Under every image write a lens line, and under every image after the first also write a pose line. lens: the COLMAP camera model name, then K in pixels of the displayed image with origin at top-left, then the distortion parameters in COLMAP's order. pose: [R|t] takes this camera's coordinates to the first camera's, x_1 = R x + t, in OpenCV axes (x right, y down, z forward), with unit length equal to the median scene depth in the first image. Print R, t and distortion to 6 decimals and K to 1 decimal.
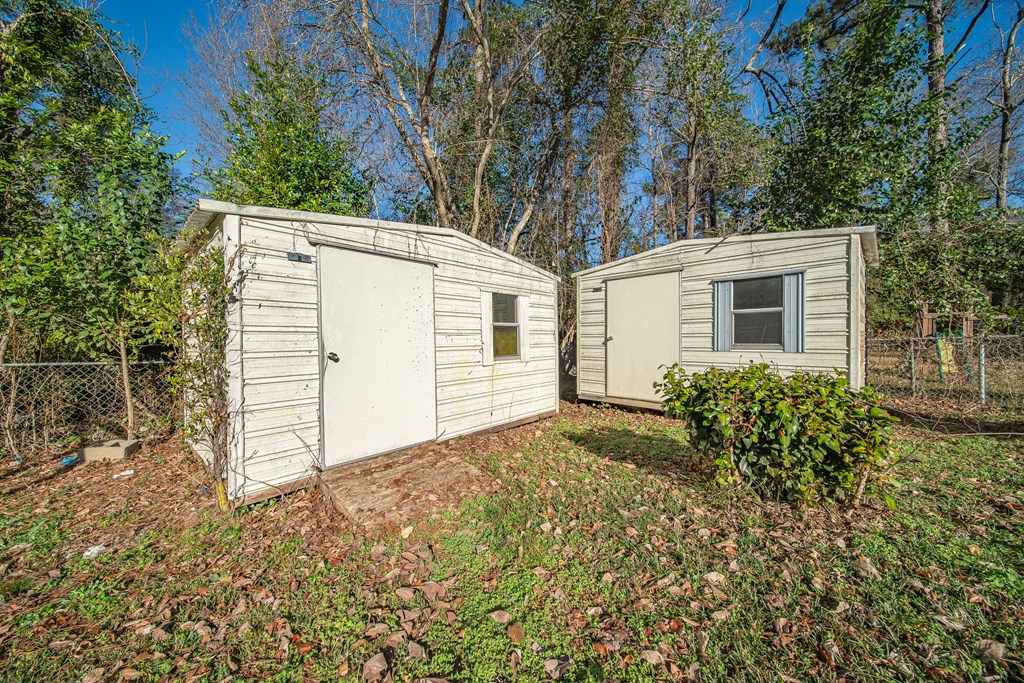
lens RADIAL K [[363.8, 0, 509.1], [0, 363.8, 343.1], [0, 0, 1]] dist [-0.000571, -0.000522]
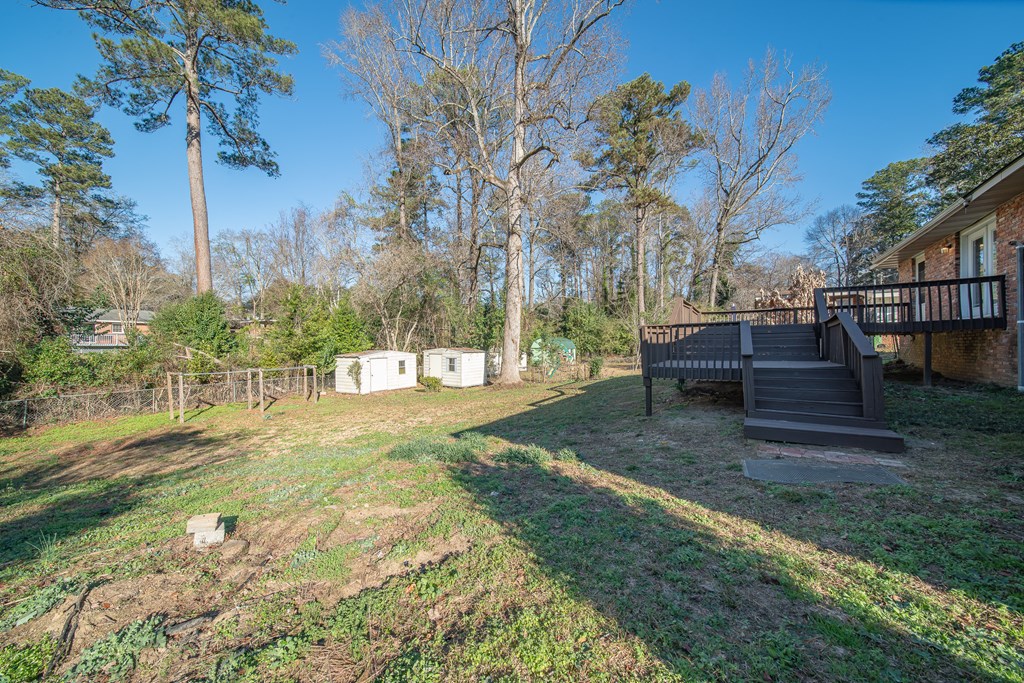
lens RADIAL K [[363.8, 0, 509.1], [0, 363.8, 343.1], [0, 0, 1]] dist [-0.000571, -0.000522]
pose [[0.985625, -0.002942, 0.168921, 0.569107], [0.002972, 0.999996, 0.000079, -0.361244], [-0.168920, 0.000424, 0.985630, -3.942980]]
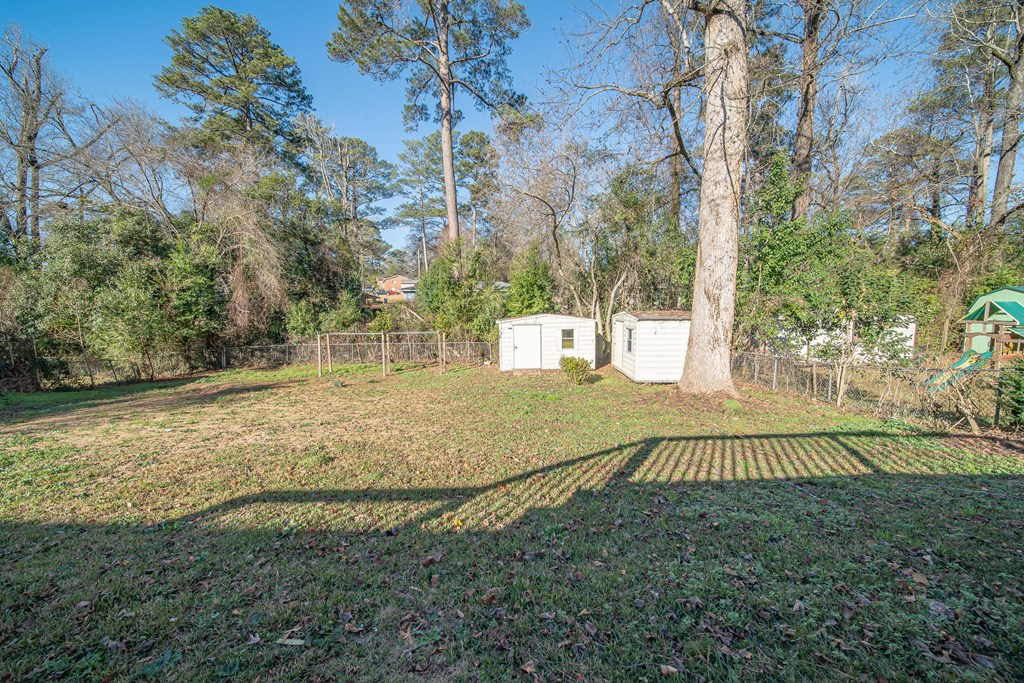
lens RADIAL K [[363.8, 0, 509.1], [0, 363.8, 343.1], [0, 0, 1]] dist [-0.000571, -0.000522]
pose [[0.706857, 0.065053, -0.704359, 1.927430], [0.004547, 0.995324, 0.096490, -0.328487], [0.707342, -0.071407, 0.703255, -1.680909]]
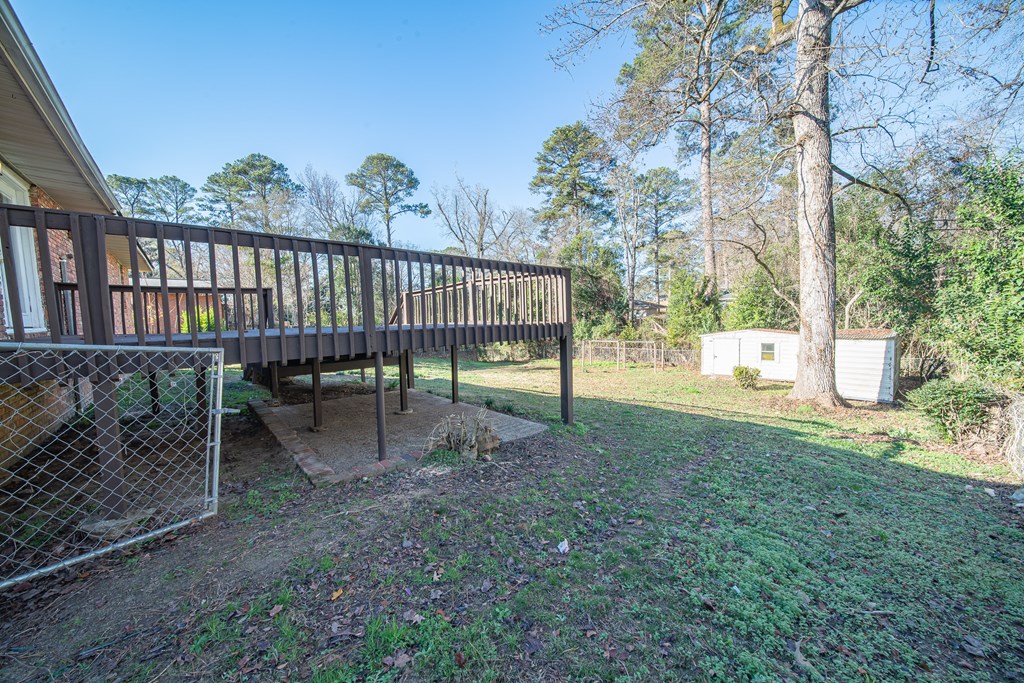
lens RADIAL K [[363.8, 0, 509.1], [0, 363.8, 343.1], [0, 0, 1]] dist [-0.000571, -0.000522]
pose [[-0.052117, 0.071611, -0.996070, 3.768311], [0.028593, 0.997124, 0.070190, -0.471242], [0.998232, -0.024822, -0.054015, -1.403389]]
